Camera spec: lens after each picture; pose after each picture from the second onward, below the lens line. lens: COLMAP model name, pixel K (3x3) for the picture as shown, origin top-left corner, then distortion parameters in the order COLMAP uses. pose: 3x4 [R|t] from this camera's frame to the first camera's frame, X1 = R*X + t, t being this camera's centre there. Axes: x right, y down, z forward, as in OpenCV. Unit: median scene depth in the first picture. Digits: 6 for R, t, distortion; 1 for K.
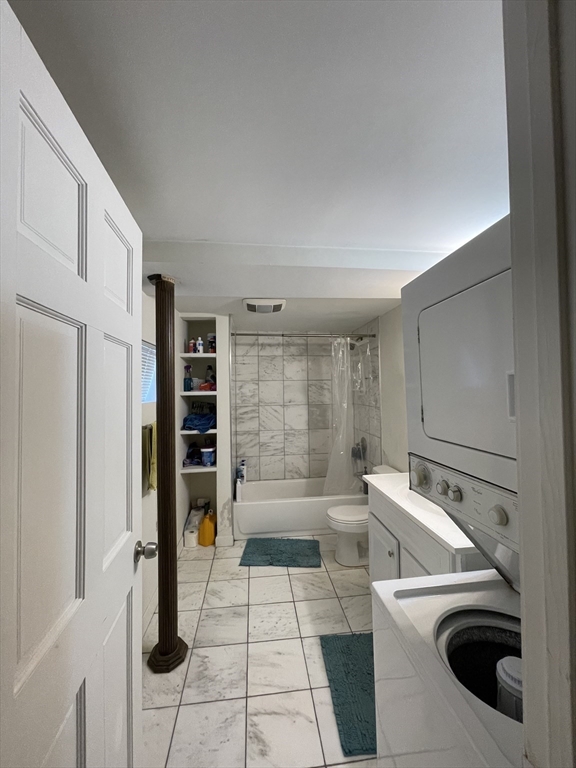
lens RADIAL K [[304.0, 0, 288.0], [0, 304.0, 384.0], [0, 0, 1]] dist [-0.000650, -0.000339]
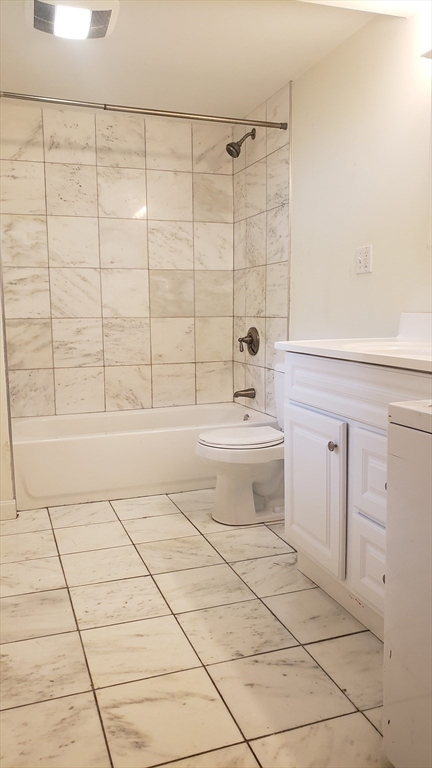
lens RADIAL K [[588.6, 0, 216.0], [0, 588.6, 384.0], [0, 0, 1]] dist [0.005182, 0.000475]
pose [[0.972022, -0.022437, 0.233817, -0.089468], [-0.010637, 0.990202, 0.139237, 0.182424], [-0.234650, -0.137828, 0.962259, -0.008607]]
